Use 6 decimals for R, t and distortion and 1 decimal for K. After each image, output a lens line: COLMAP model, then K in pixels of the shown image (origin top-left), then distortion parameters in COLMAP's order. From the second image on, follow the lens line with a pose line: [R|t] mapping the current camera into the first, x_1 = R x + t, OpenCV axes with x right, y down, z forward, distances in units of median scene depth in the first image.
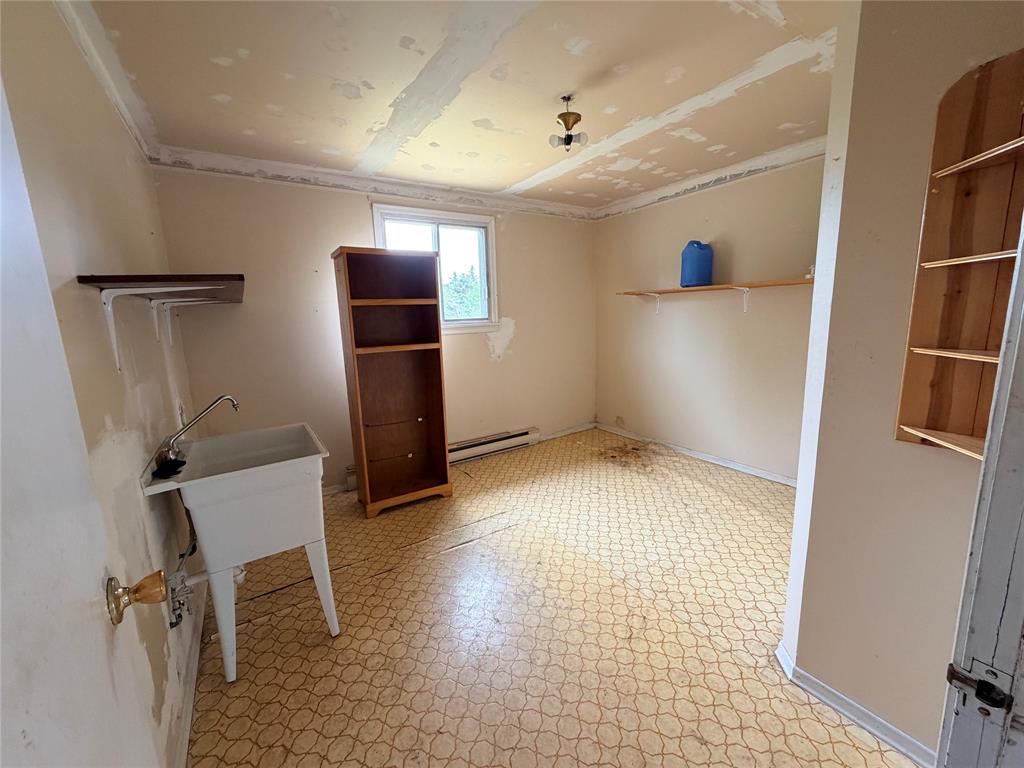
lens RADIAL K [[409.3, 0, 509.7], [0, 409.3, 379.4], [0, 0, 1]] dist [0.009597, -0.000052]
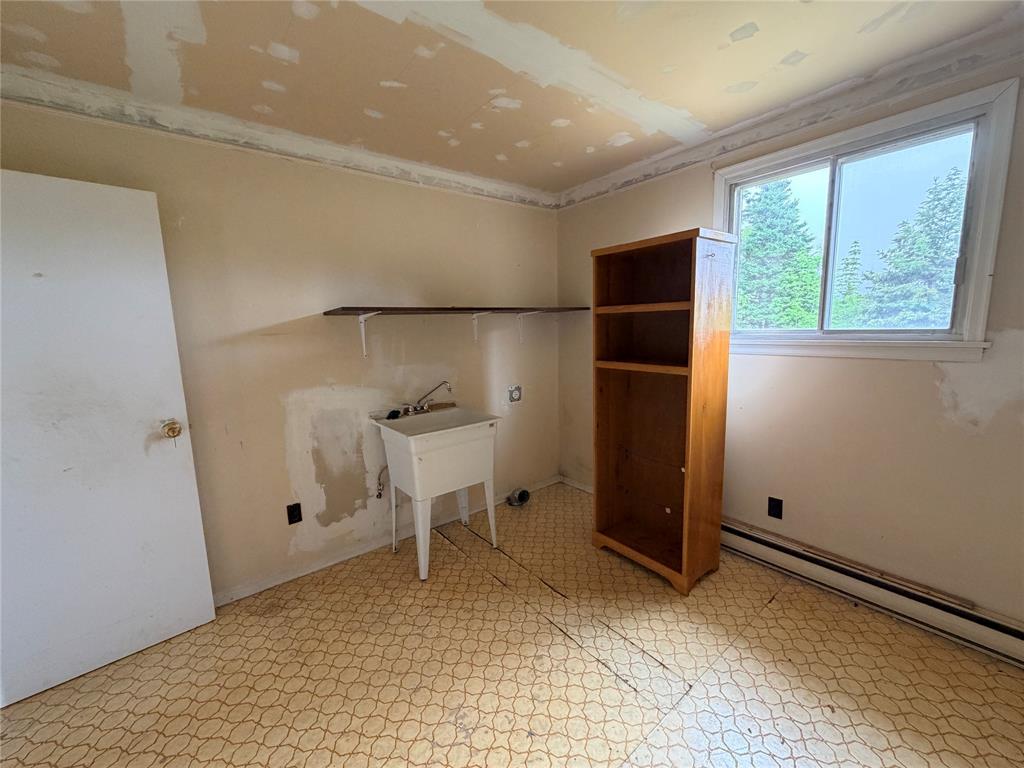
lens RADIAL K [[409.3, 0, 509.7], [0, 409.3, 379.4], [0, 0, 1]] dist [0.009597, -0.000052]
pose [[0.091567, 0.165908, -0.981881, 0.460431], [-0.136967, 0.978750, 0.152606, -0.132825], [0.986334, 0.120511, 0.112346, 0.643749]]
